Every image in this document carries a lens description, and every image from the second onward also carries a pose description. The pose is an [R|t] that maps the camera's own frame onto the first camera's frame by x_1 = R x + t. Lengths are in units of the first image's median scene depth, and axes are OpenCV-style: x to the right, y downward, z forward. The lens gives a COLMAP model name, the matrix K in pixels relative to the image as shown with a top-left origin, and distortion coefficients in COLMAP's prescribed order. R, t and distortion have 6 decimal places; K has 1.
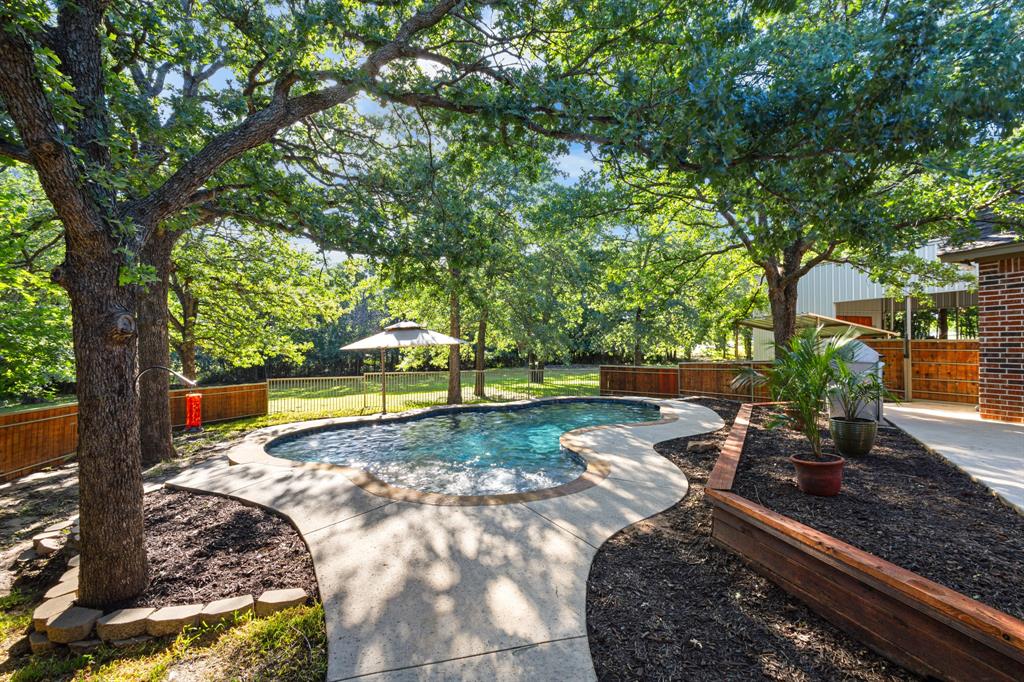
lens RADIAL K [[474.8, 0, 516.9], [0, 474.8, 342.7], [0, 0, 1]] dist [0.010200, -0.001550]
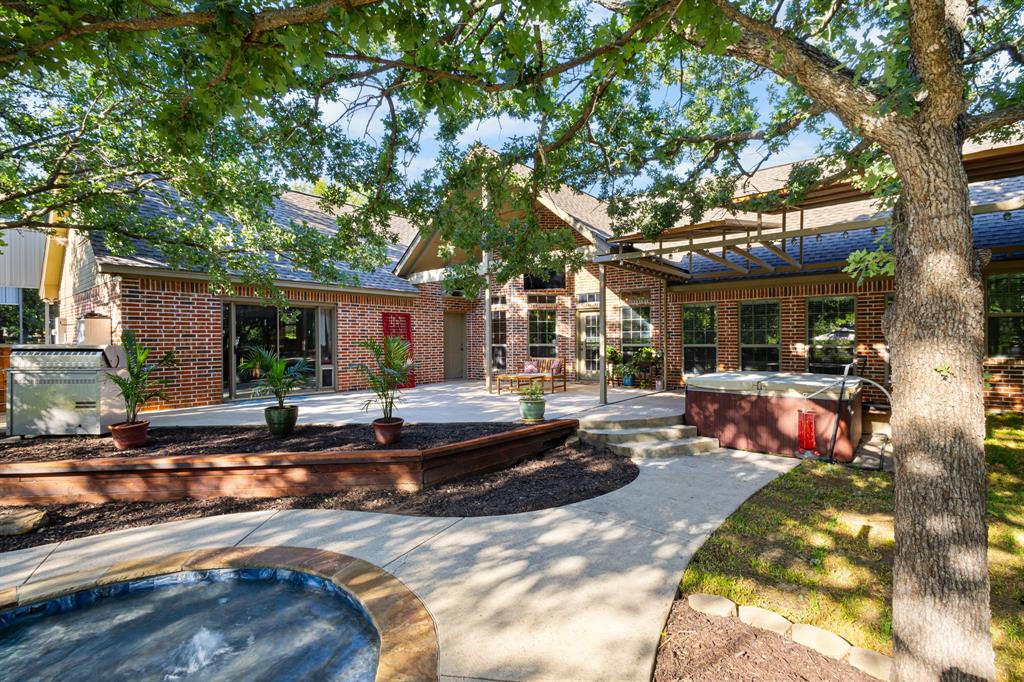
lens RADIAL K [[474.8, 0, 509.0], [0, 474.8, 342.4], [0, 0, 1]] dist [0.010200, -0.001550]
pose [[-0.539725, 0.007912, 0.841804, -0.631310], [0.003829, 0.999969, -0.006944, 0.000246], [-0.841833, -0.000524, -0.539738, 1.079635]]
